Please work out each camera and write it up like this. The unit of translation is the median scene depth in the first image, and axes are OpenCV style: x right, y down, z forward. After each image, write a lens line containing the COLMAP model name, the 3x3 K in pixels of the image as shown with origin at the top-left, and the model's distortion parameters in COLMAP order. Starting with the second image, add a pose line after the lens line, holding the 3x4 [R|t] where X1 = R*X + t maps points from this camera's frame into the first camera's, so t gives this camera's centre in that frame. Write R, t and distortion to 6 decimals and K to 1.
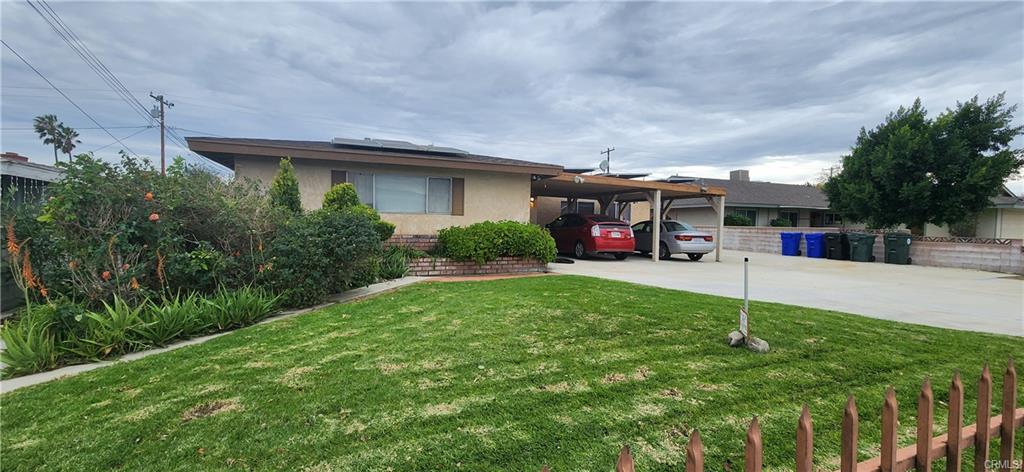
lens RADIAL K [[424.1, 0, 512.0], [0, 424.1, 236.0], [0, 0, 1]] dist [-0.000002, 0.000112]
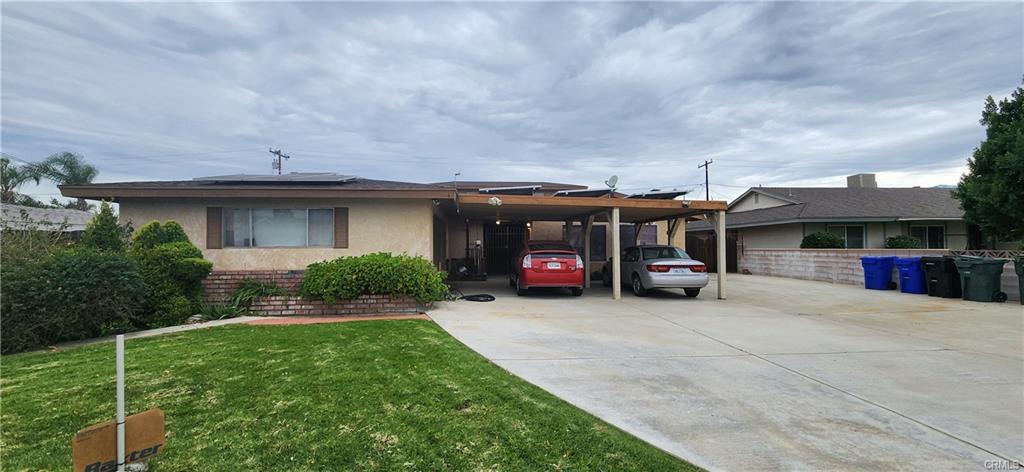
lens RADIAL K [[425.6, 0, 512.0], [0, 425.6, 236.0], [0, 0, 1]] dist [-0.002281, -0.000221]
pose [[0.951955, -0.033491, -0.304400, 0.389078], [0.014853, 0.997881, -0.063342, -0.008675], [0.305876, 0.055777, 0.950436, 0.184728]]
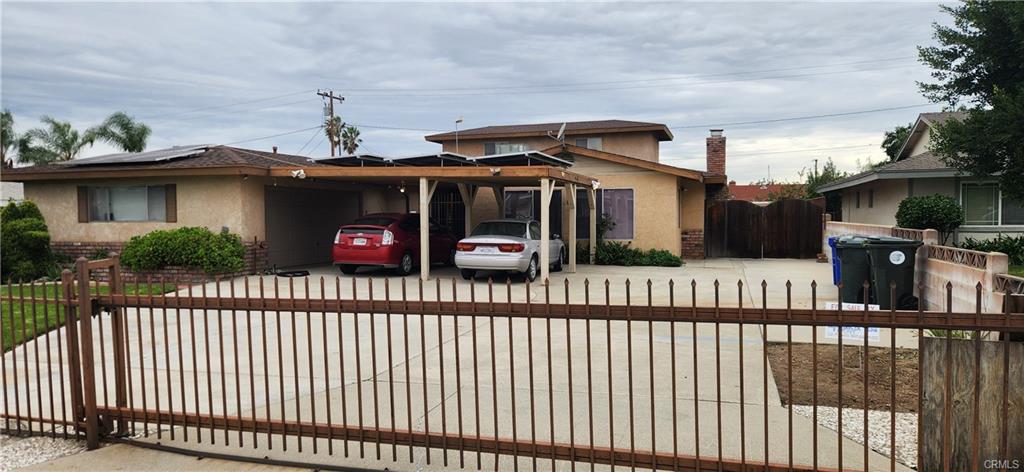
lens RADIAL K [[698.3, 0, 507.3], [0, 698.3, 237.1], [0, 0, 1]] dist [0.062966, -0.066046]
pose [[0.759072, -0.005068, -0.650986, 1.166490], [0.001677, 0.999982, -0.005829, -0.003378], [0.651004, 0.003333, 0.759067, 0.210837]]
